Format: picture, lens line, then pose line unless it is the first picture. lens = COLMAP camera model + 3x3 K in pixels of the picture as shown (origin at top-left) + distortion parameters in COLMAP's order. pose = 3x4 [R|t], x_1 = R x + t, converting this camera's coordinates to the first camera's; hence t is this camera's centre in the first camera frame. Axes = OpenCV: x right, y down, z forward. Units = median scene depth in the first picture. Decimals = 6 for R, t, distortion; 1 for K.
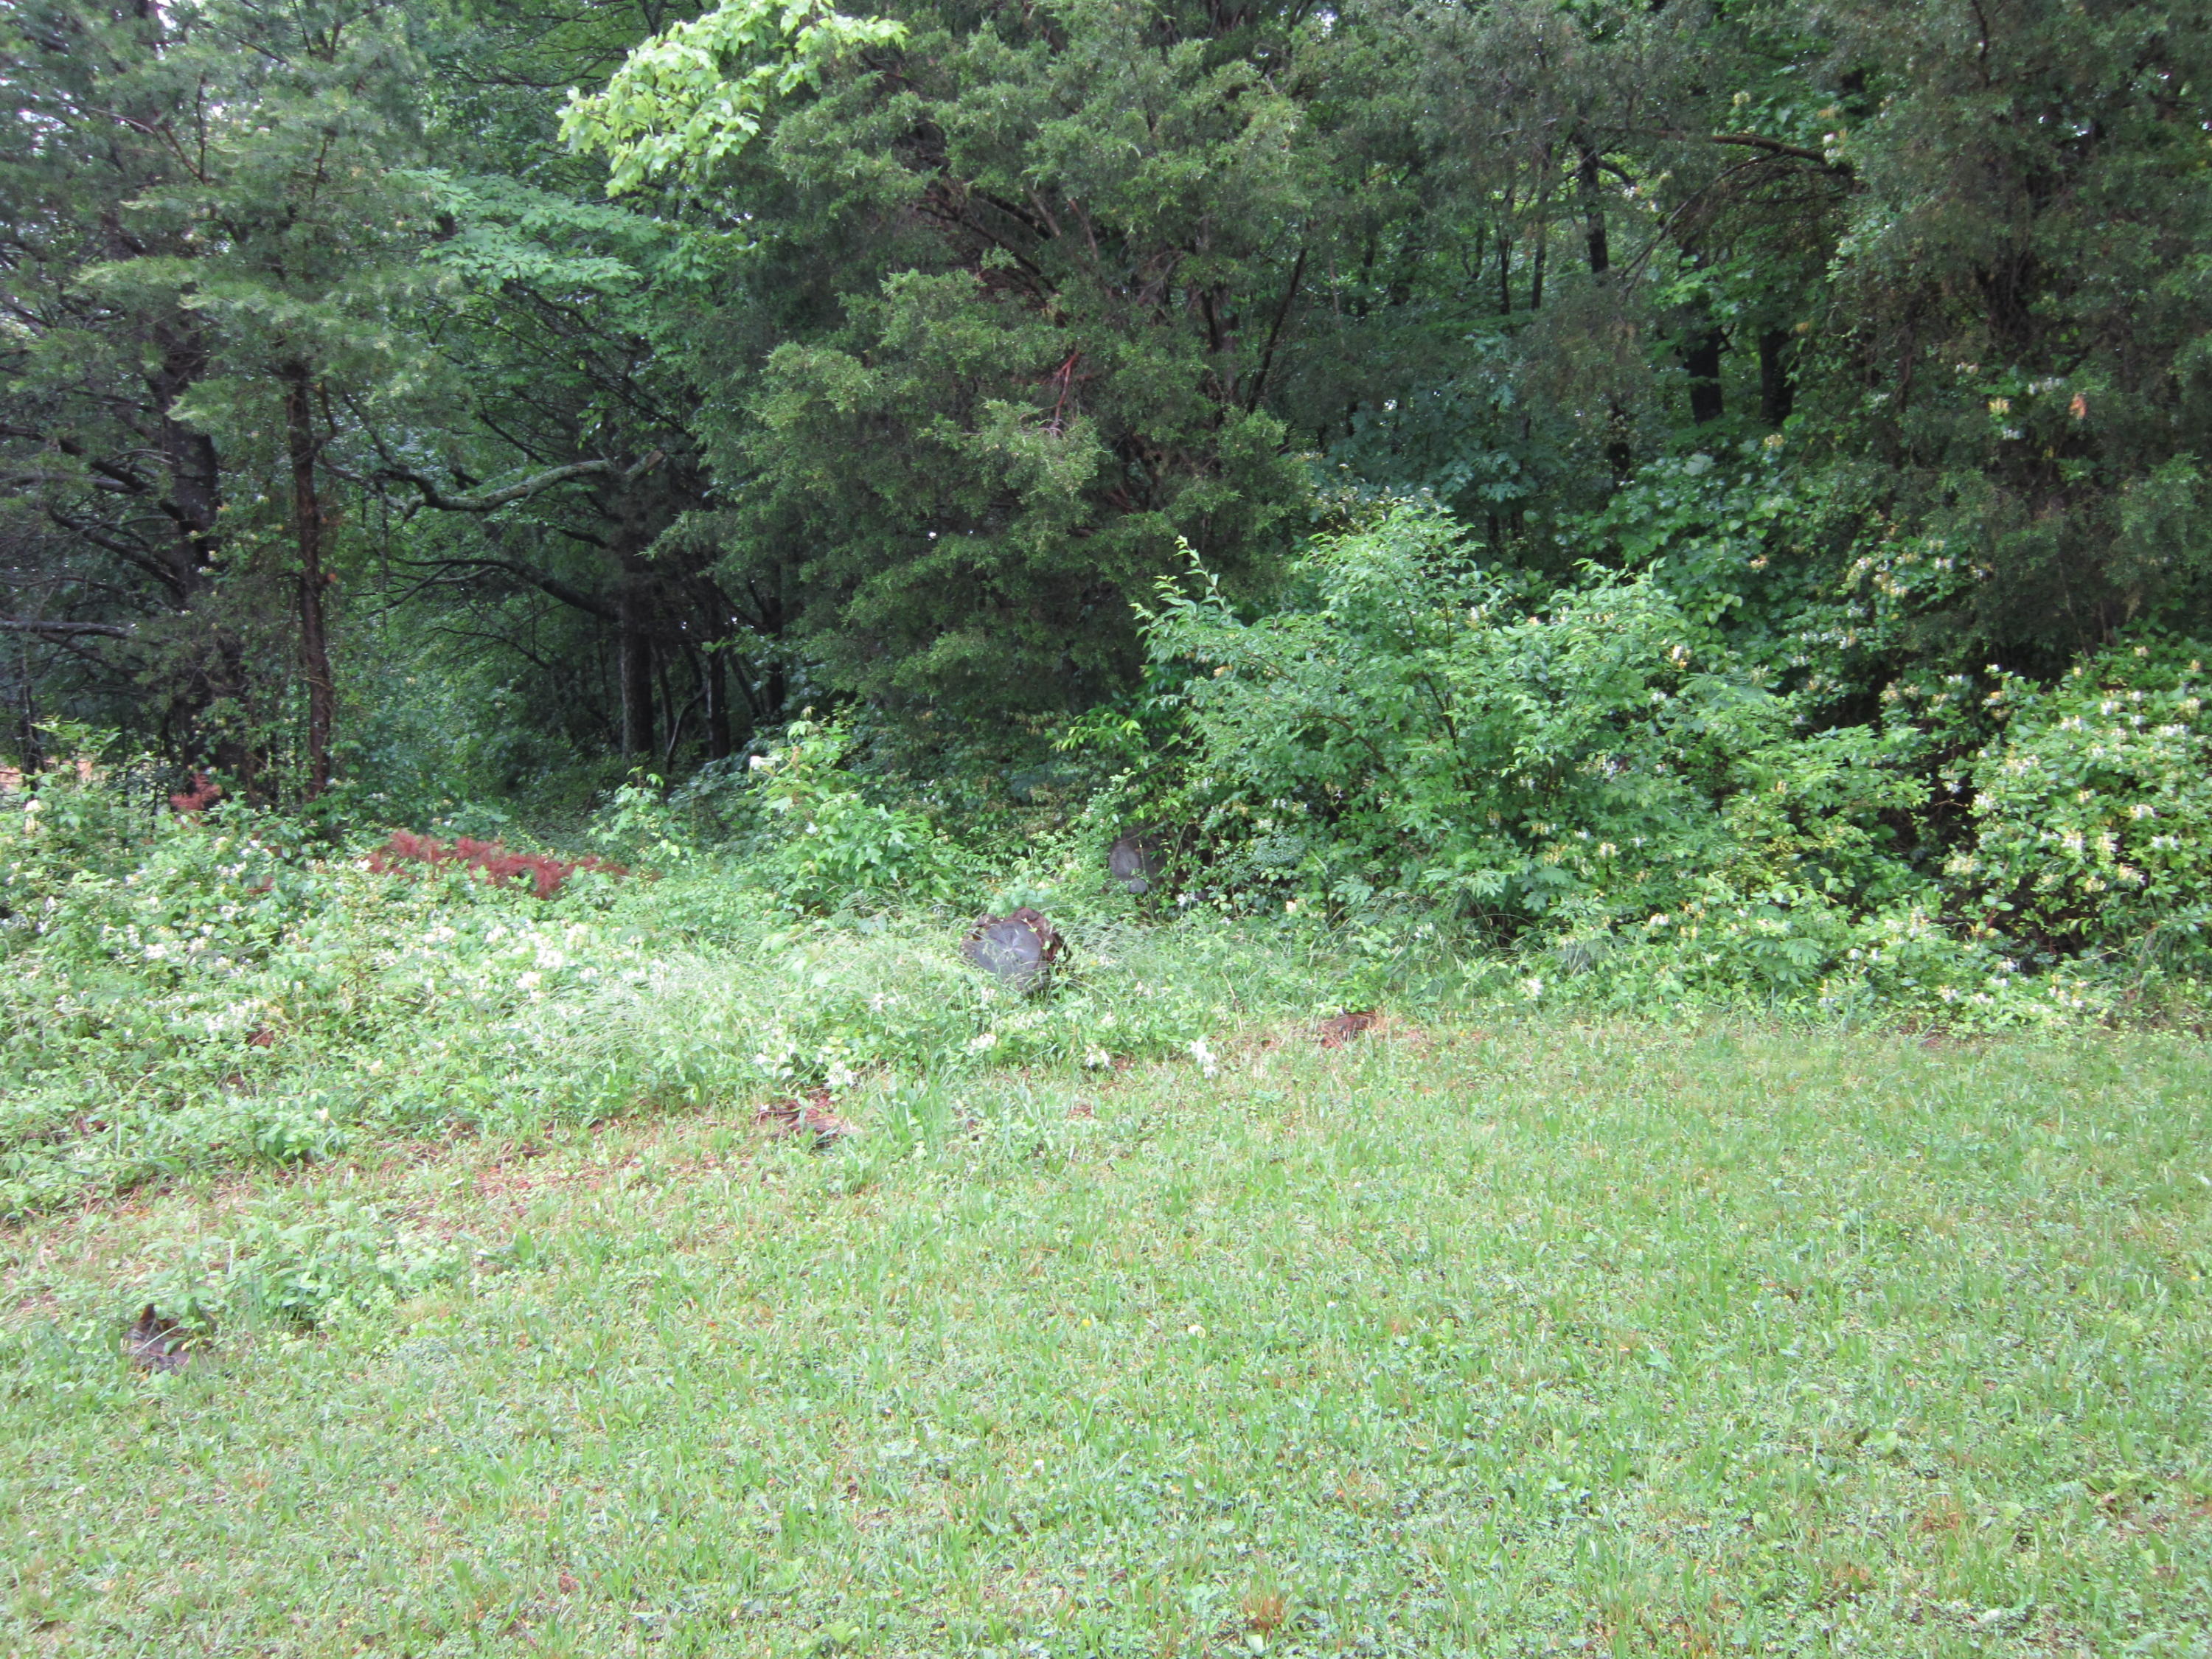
lens RADIAL K [[1823.3, 0, 1103.4], [0, 1823.3, 822.0], [0, 0, 1]] dist [-0.031315, 0.022366]
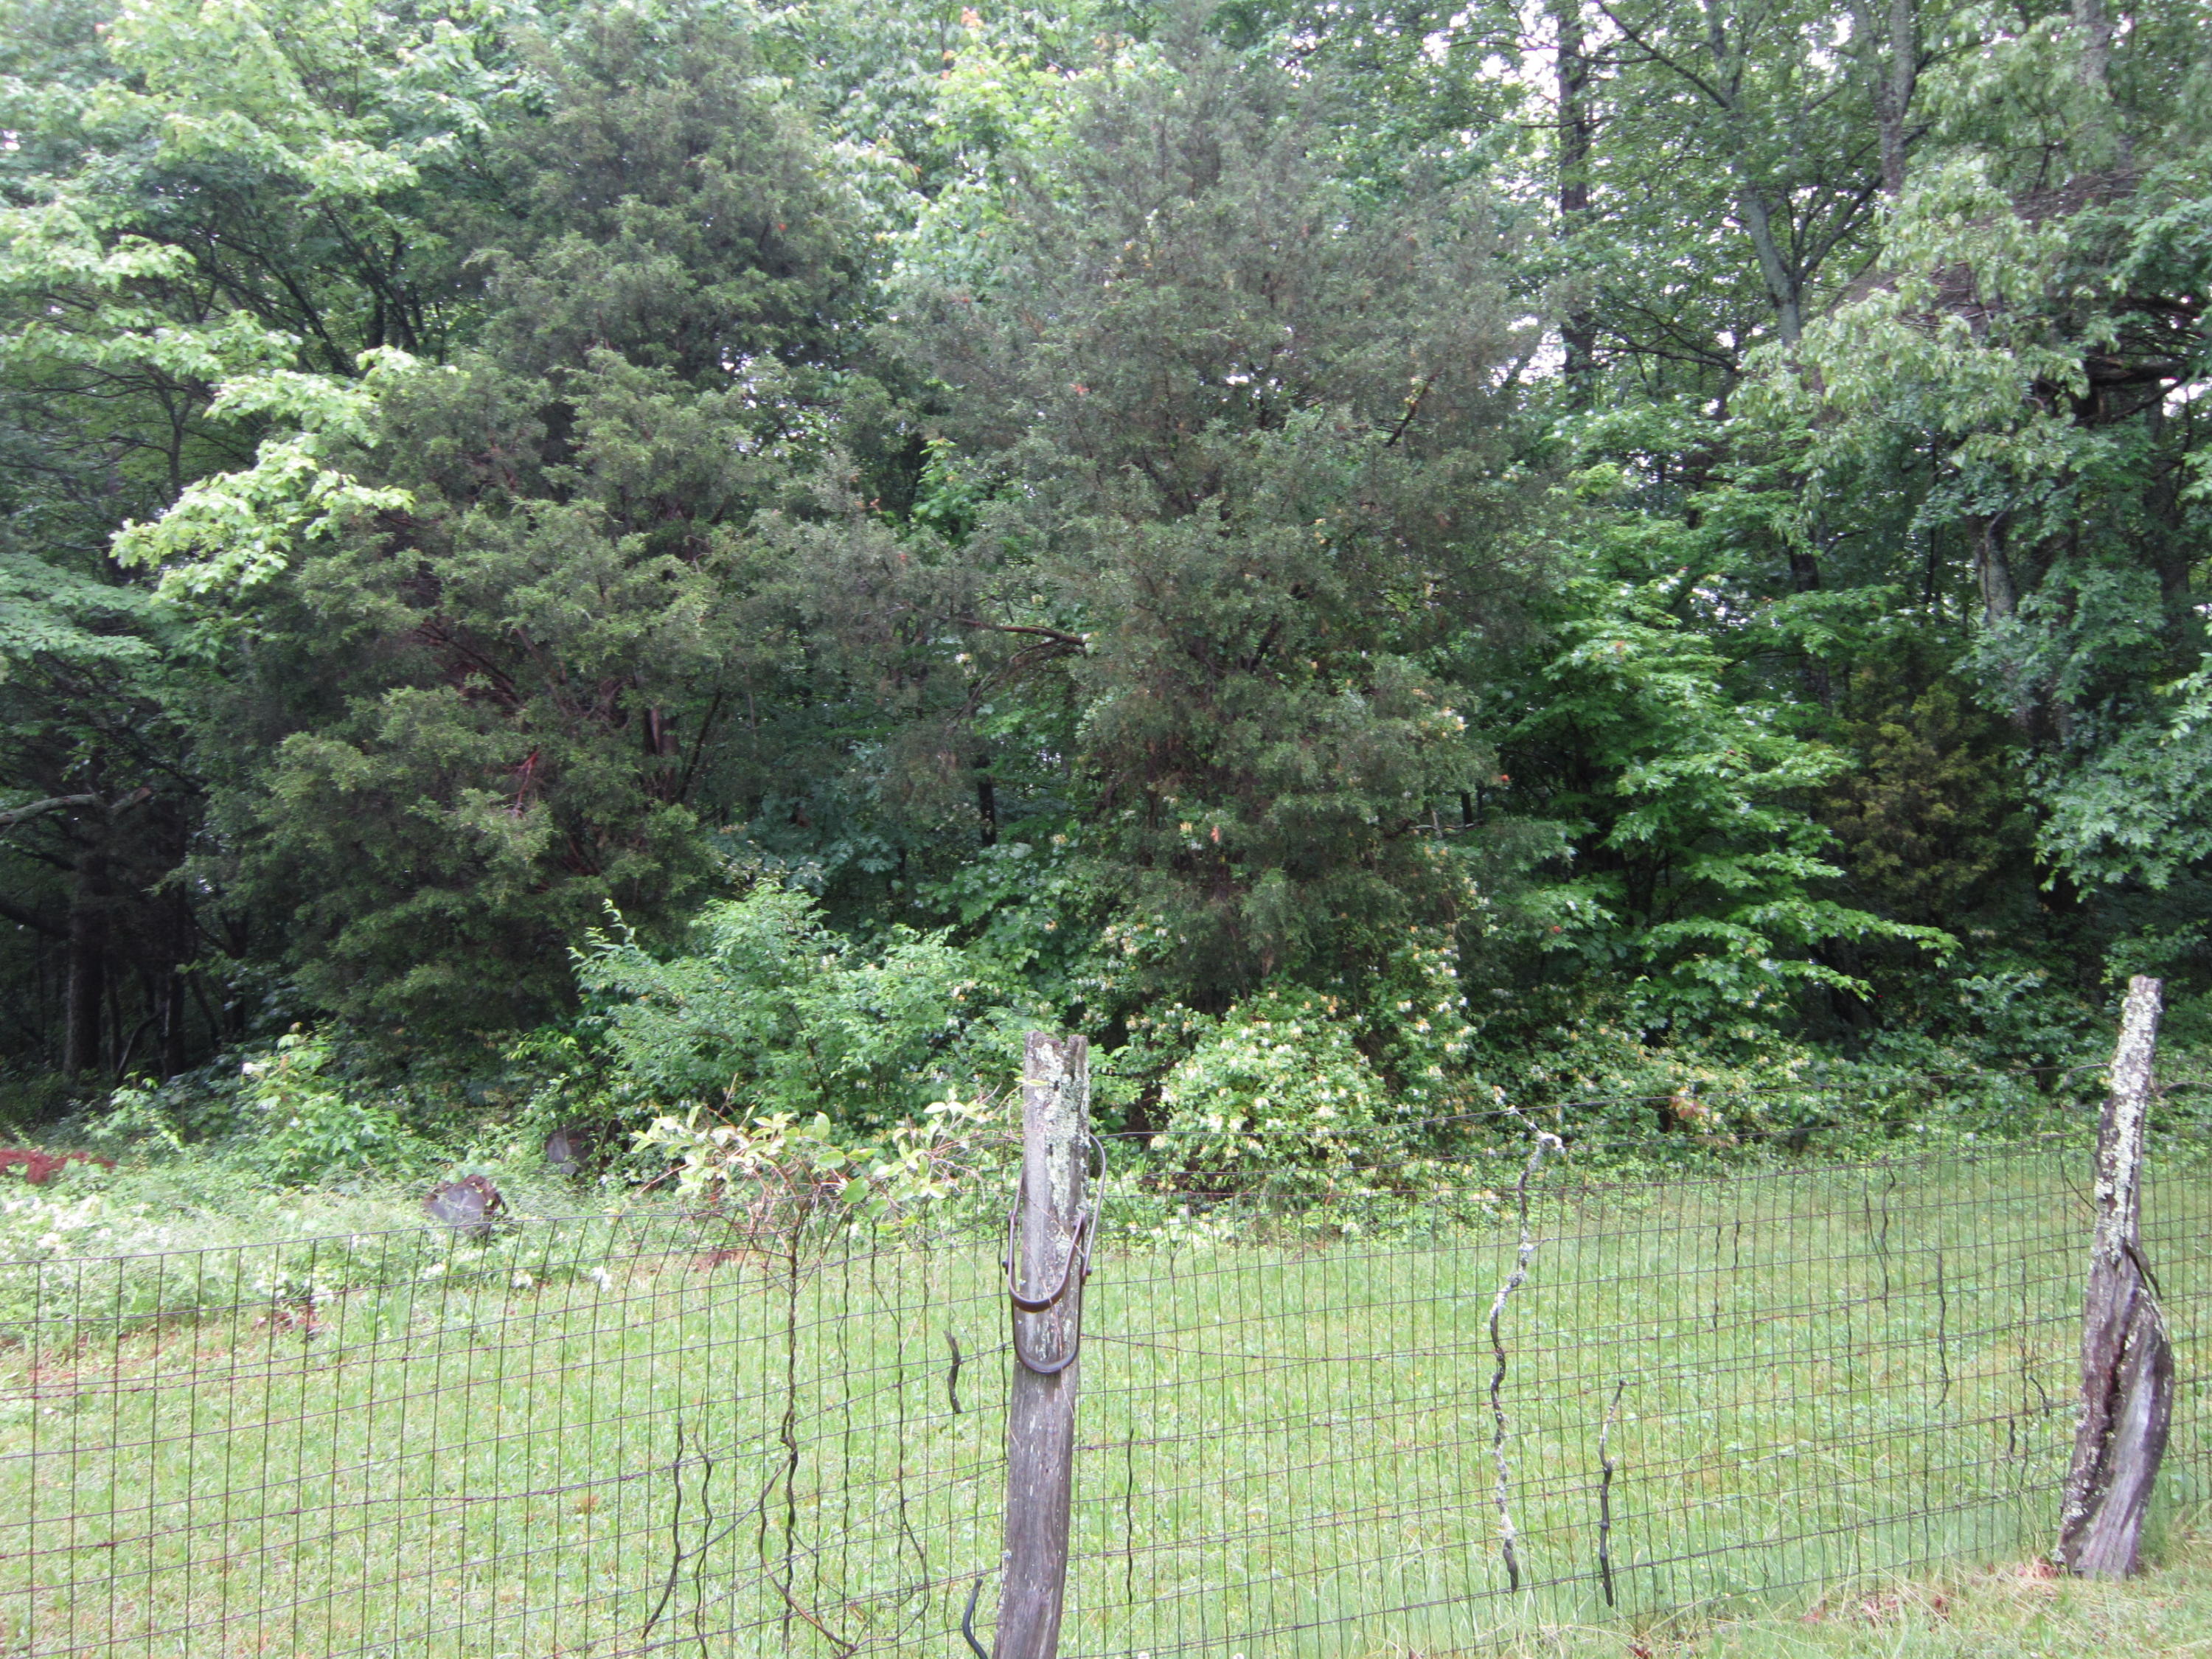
lens RADIAL K [[1823.3, 0, 1086.5], [0, 1823.3, 829.8], [0, 0, 1]] dist [-0.031315, 0.022366]
pose [[0.962843, 0.041207, 0.266898, 0.018833], [0.006579, 0.984418, -0.175720, 0.028074], [-0.269980, 0.170947, 0.947569, -0.335102]]
